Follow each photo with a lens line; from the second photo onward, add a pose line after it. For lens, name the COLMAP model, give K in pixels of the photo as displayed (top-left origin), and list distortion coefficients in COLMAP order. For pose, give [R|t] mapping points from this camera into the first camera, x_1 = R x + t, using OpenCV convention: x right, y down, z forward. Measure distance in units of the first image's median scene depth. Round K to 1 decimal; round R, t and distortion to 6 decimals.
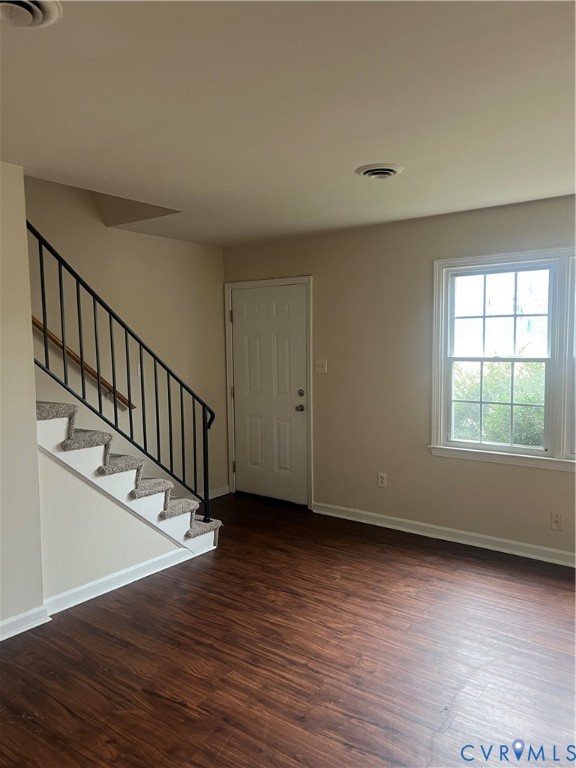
lens RADIAL K [[580.3, 0, 288.9], [0, 580.3, 382.6], [0, 0, 1]] dist [0.031016, -0.006402]
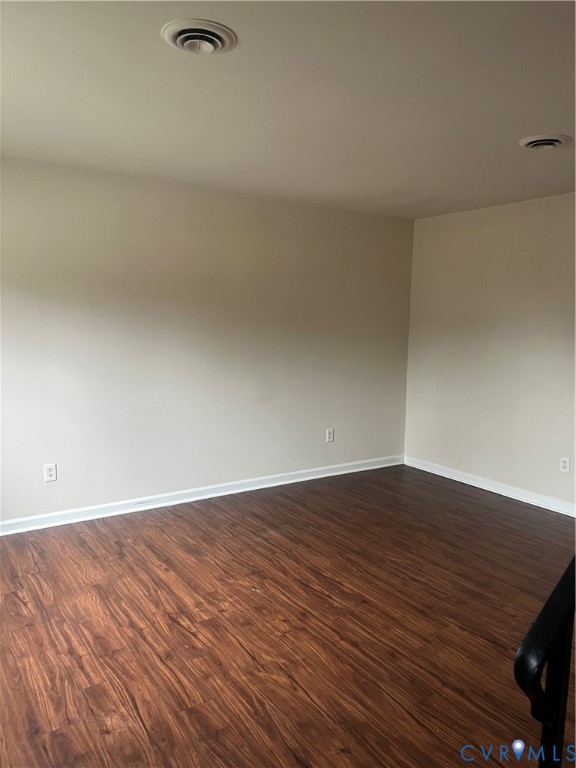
lens RADIAL K [[580.3, 0, 288.3], [0, 580.3, 384.0], [0, 0, 1]] dist [0.031016, -0.006402]
pose [[-0.947065, -0.038092, 0.318775, -0.170152], [0.021176, 0.983362, 0.180418, -0.111470], [-0.320344, 0.177618, -0.930501, 1.735221]]
